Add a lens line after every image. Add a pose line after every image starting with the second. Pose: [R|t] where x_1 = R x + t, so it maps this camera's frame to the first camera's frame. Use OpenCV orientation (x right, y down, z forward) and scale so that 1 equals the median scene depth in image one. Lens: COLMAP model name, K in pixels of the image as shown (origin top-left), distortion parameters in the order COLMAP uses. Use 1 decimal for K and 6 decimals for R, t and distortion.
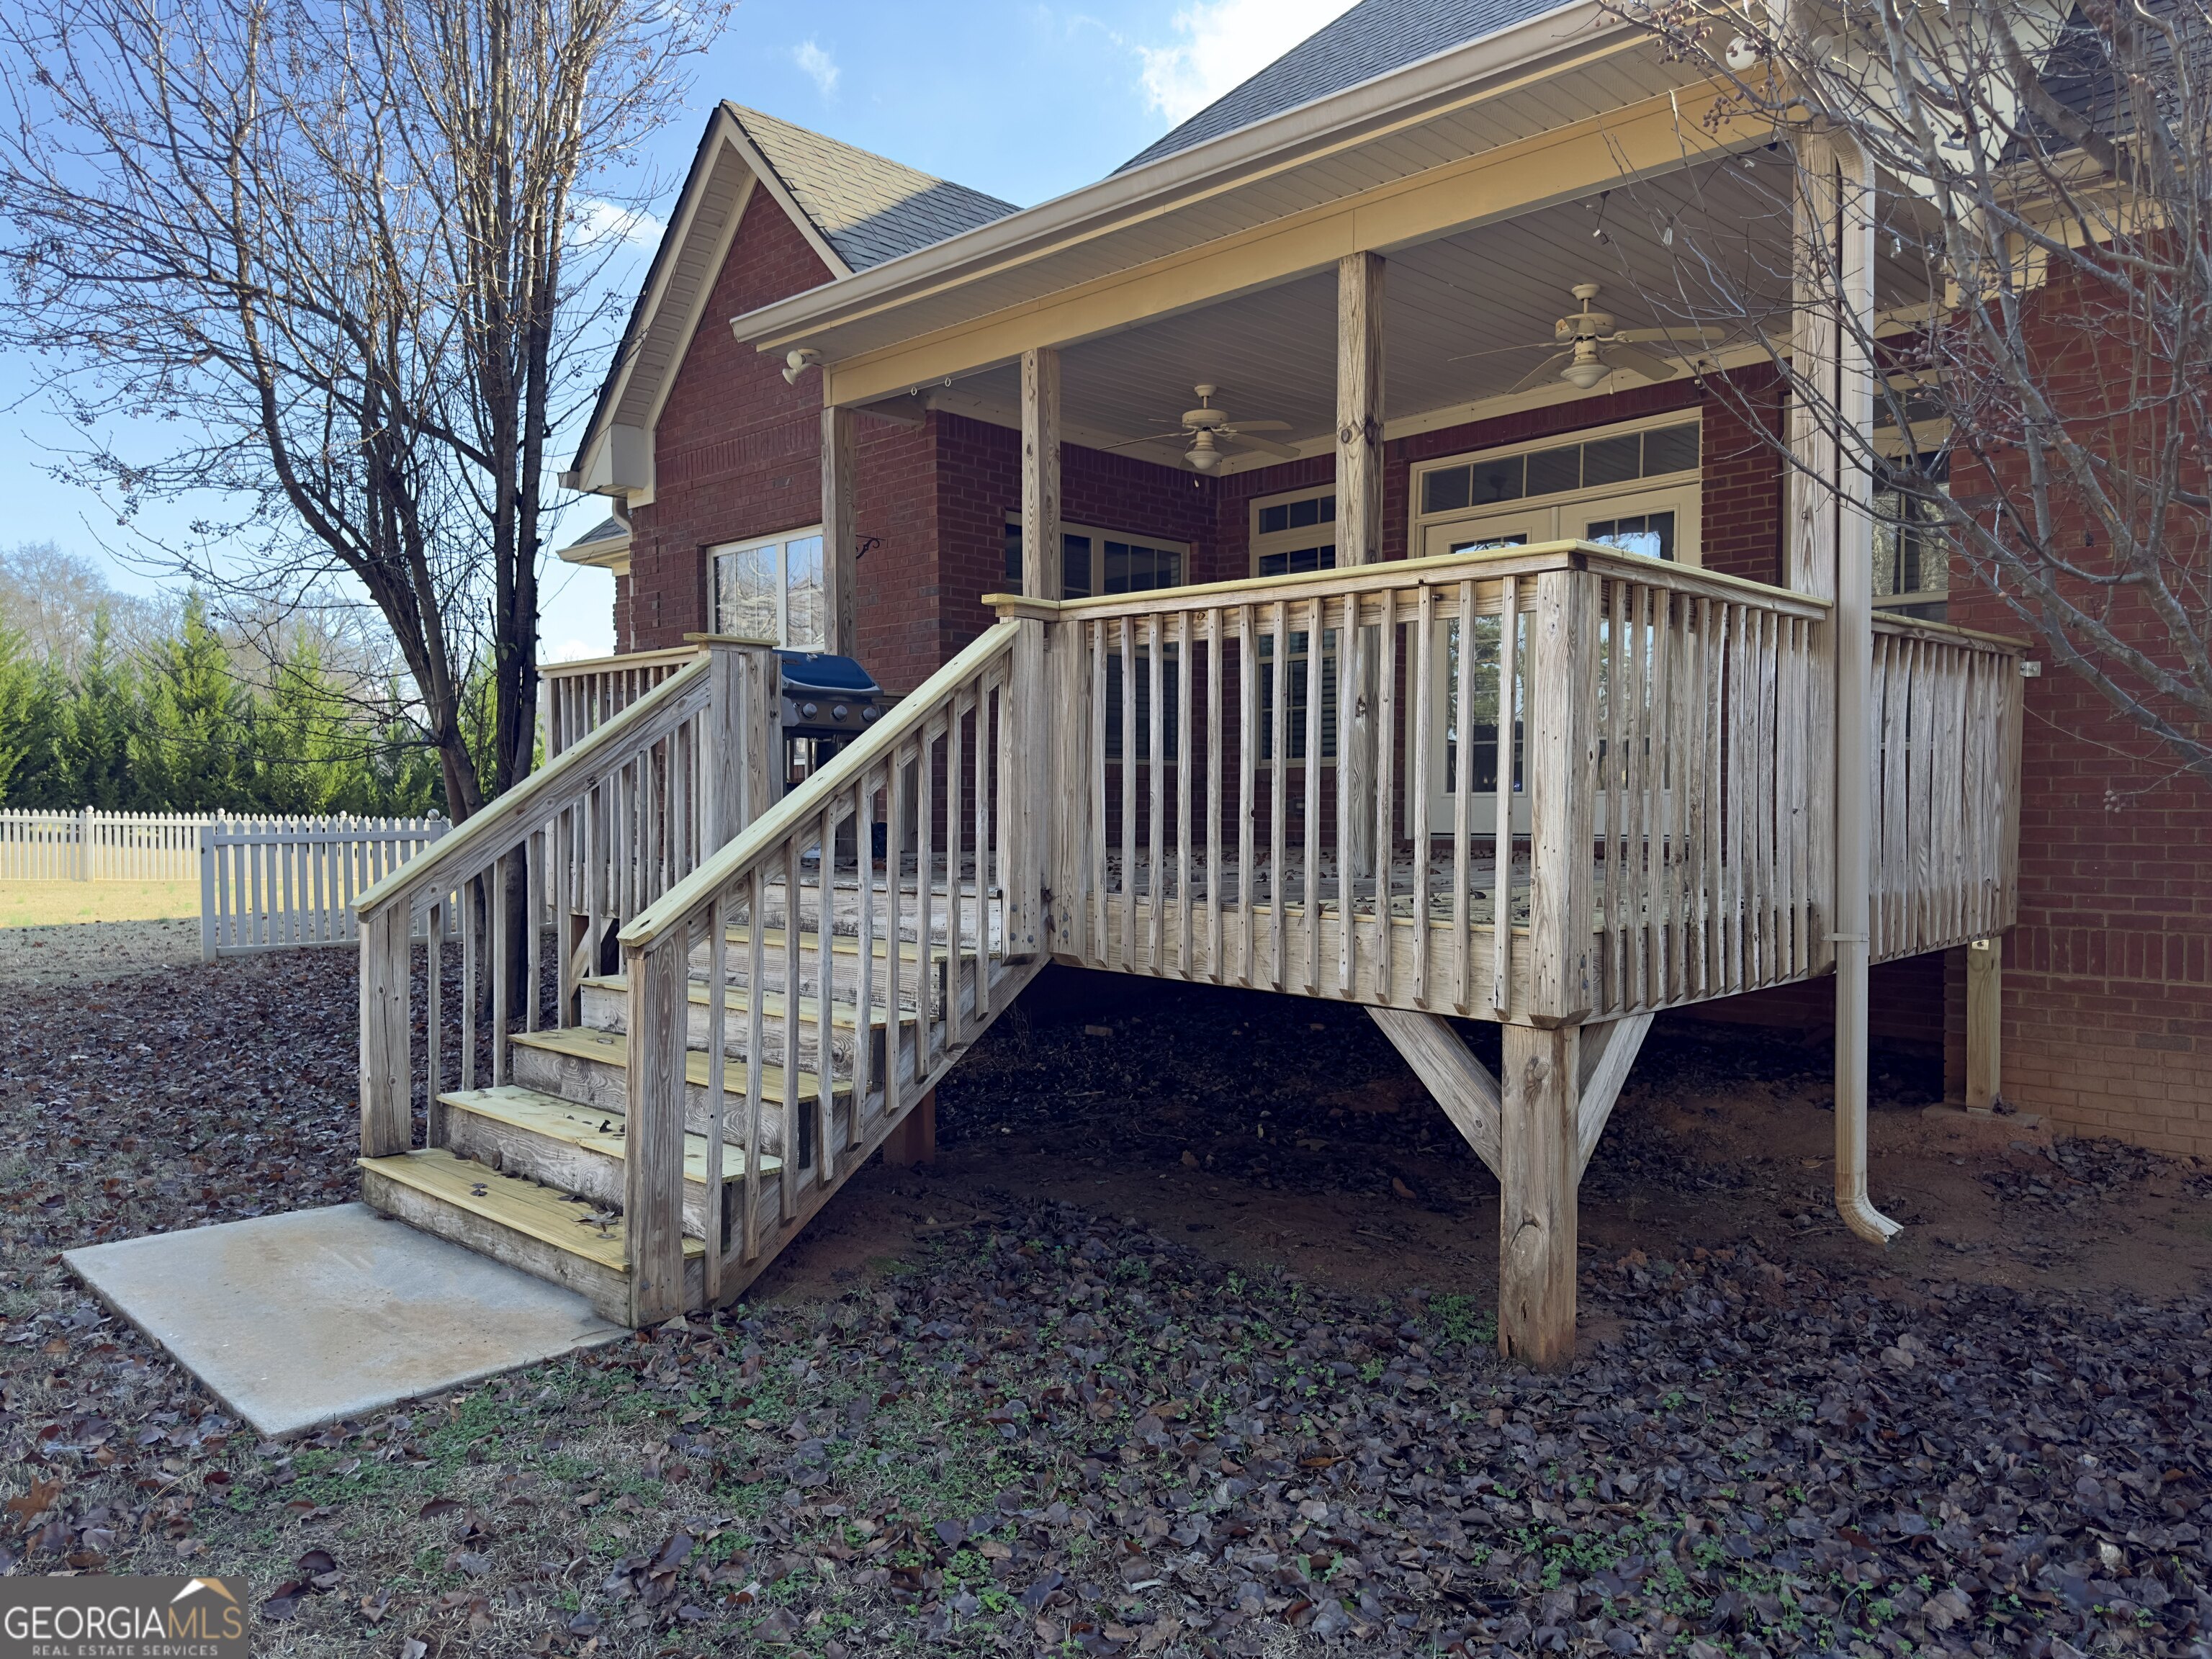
lens RADIAL K [[1537.0, 0, 1106.0], [0, 1537.0, 829.5], [0, 0, 1]] dist [0.044488, -0.005776]
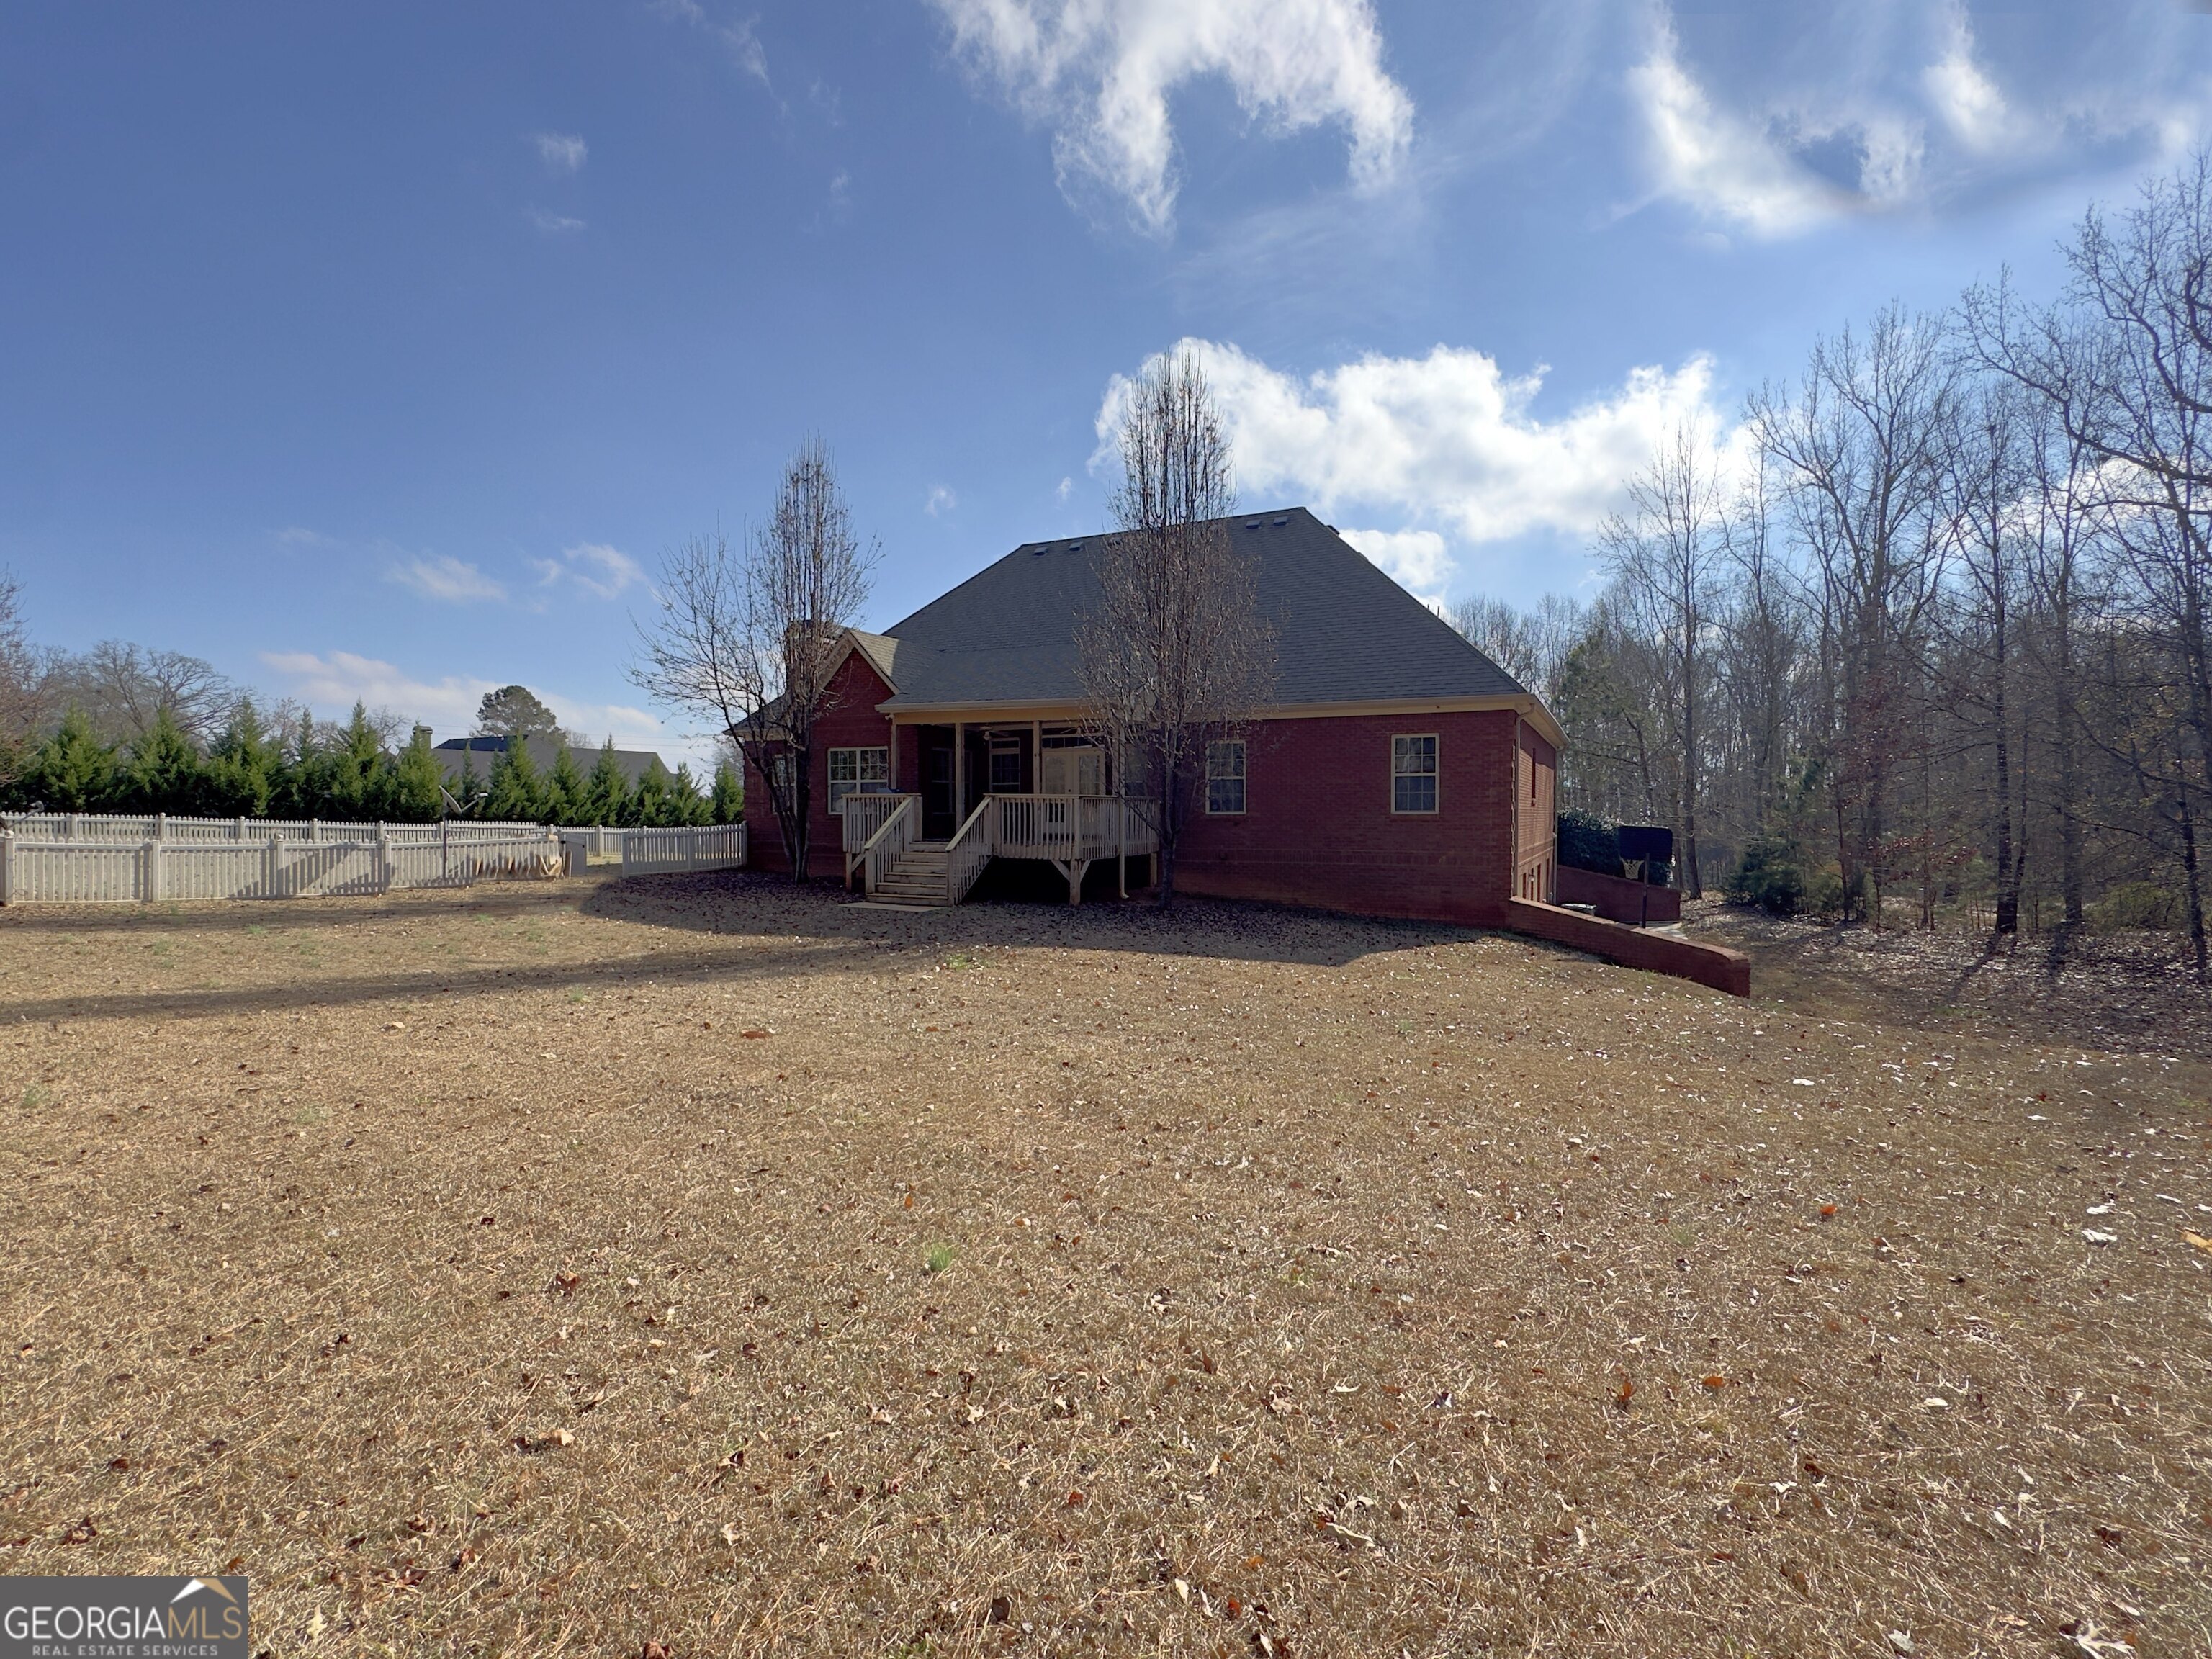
lens RADIAL K [[861.0, 0, 1106.0], [0, 861.0, 829.5], [0, 0, 1]] dist [0.000286, 0.000017]
pose [[0.944183, -0.002699, 0.329410, -0.721076], [0.002018, 0.999995, 0.002409, -0.023906], [-0.329414, -0.001610, 0.944184, -2.258996]]
